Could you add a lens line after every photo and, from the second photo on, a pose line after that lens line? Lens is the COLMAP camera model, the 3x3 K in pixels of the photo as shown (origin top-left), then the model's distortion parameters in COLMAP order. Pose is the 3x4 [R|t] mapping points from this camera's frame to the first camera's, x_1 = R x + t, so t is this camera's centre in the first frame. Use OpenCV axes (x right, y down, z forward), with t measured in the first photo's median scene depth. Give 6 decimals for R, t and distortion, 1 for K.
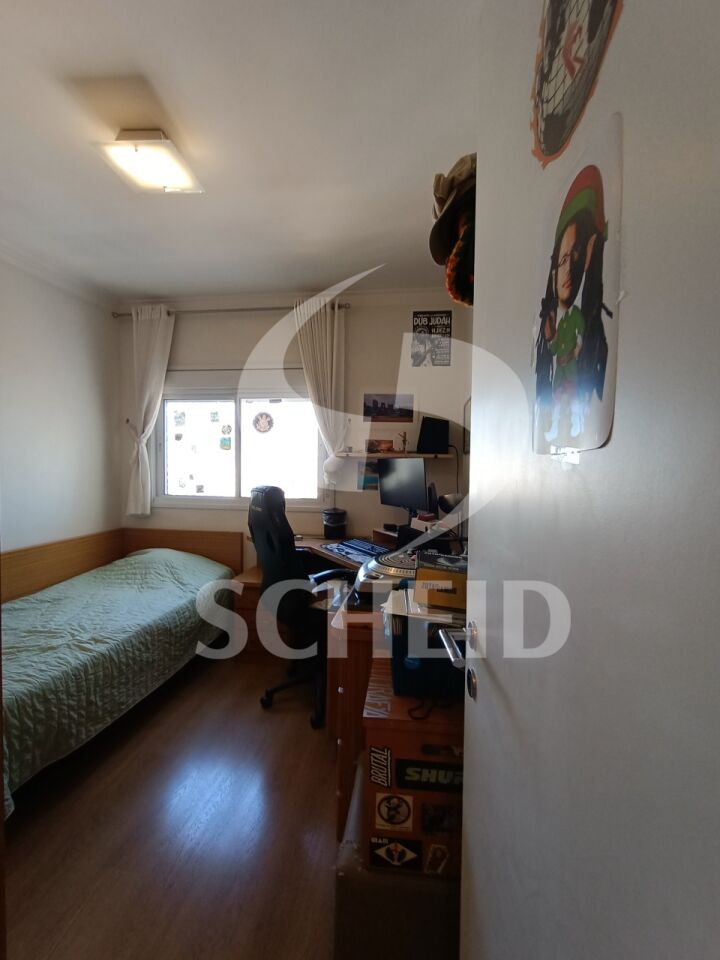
lens RADIAL K [[436.1, 0, 362.8], [0, 436.1, 482.2], [0, 0, 1]] dist [-0.008541, 0.001237]
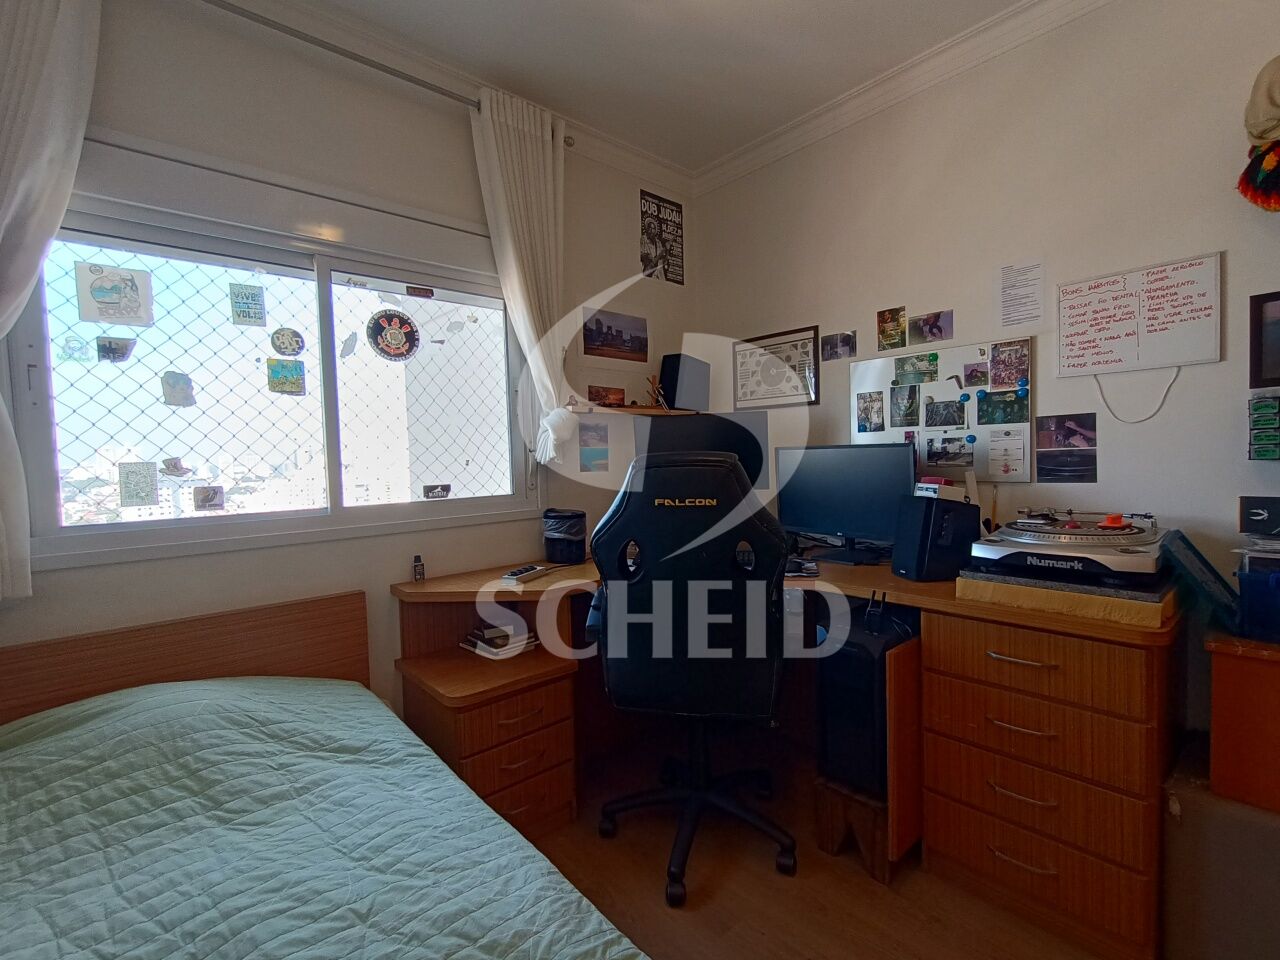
lens RADIAL K [[581.5, 0, 648.2], [0, 581.5, 481.1], [0, 0, 1]] dist [-0.008541, 0.001237]
pose [[0.648642, -0.066553, 0.758179, -0.558763], [0.064407, 0.997396, 0.032449, 0.010048], [-0.758364, 0.027784, 0.651239, 0.451659]]
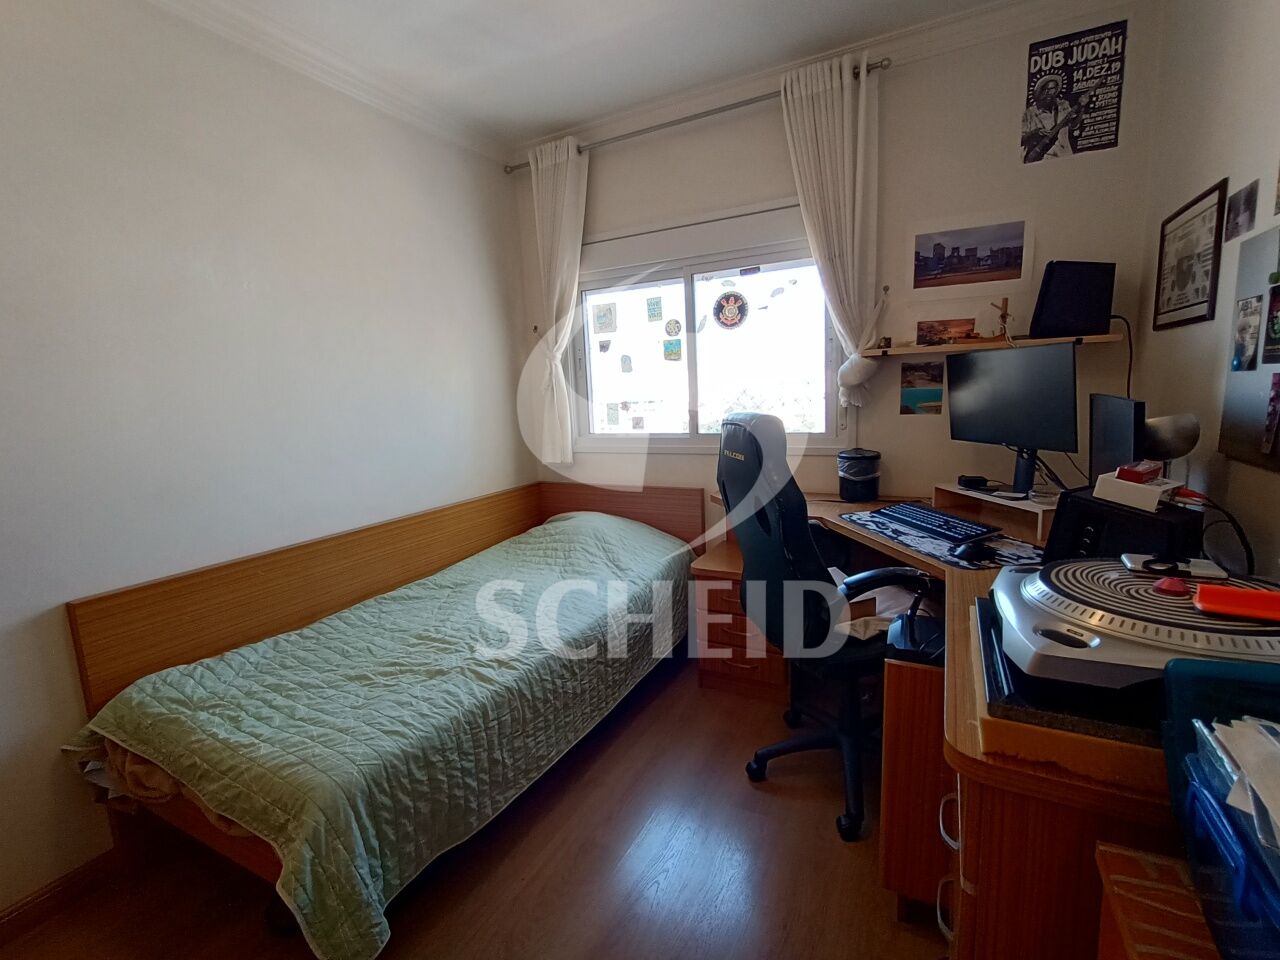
lens RADIAL K [[581.5, 0, 638.0], [0, 581.5, 485.0], [0, 0, 1]] dist [-0.008541, 0.001237]
pose [[0.936719, 0.000305, -0.350081, -0.070195], [0.044909, 0.991633, 0.121029, 0.001431], [0.347188, -0.129092, 0.928868, 0.182181]]
